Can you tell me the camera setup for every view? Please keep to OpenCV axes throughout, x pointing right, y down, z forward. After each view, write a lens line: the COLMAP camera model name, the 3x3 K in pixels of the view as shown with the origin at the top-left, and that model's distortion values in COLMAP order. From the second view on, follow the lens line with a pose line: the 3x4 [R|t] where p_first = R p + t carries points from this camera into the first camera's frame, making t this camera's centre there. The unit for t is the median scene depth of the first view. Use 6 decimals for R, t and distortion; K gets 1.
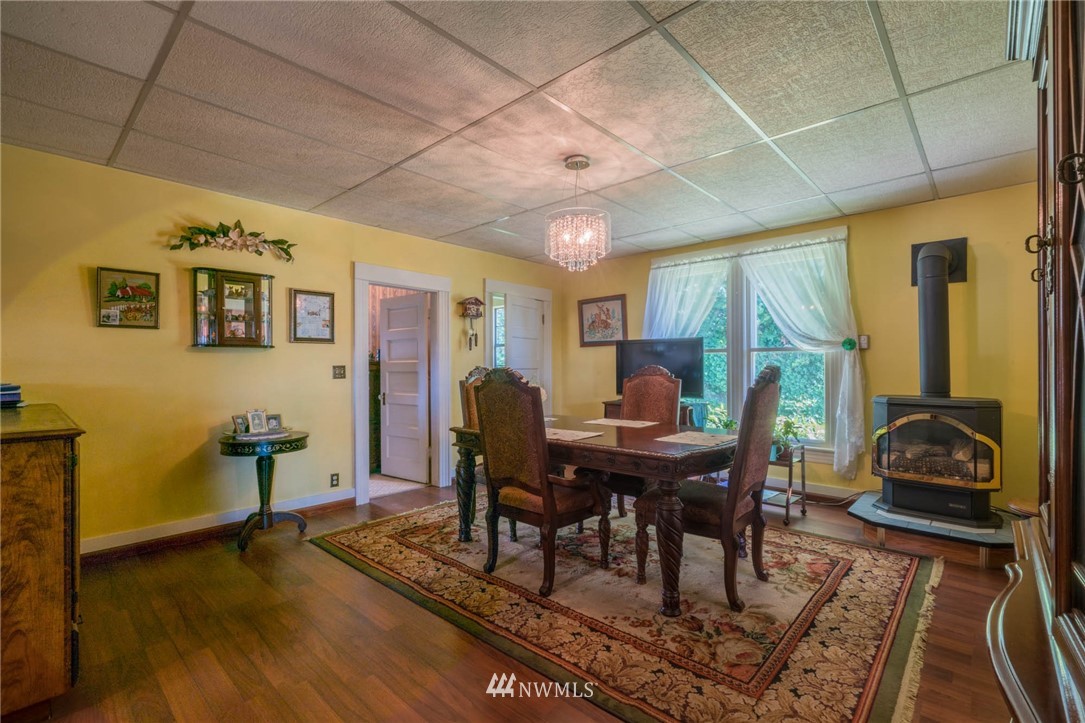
lens RADIAL K [[487.6, 0, 543.0], [0, 487.6, 363.9], [0, 0, 1]] dist [0.001679, 0.000288]
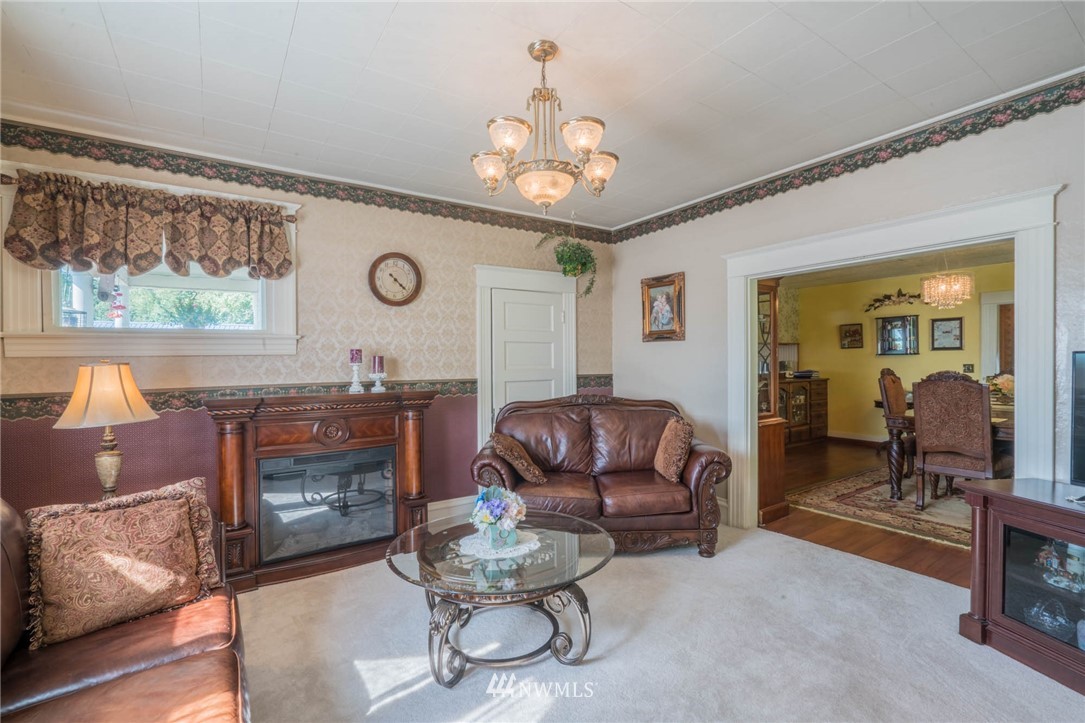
lens RADIAL K [[487.6, 0, 539.8], [0, 487.6, 360.8], [0, 0, 1]] dist [0.001679, 0.000288]
pose [[-0.239440, 0.005849, -0.970894, 1.787144], [0.011992, 0.999923, 0.003067, -0.035856], [0.970837, -0.010909, -0.239492, 0.085922]]
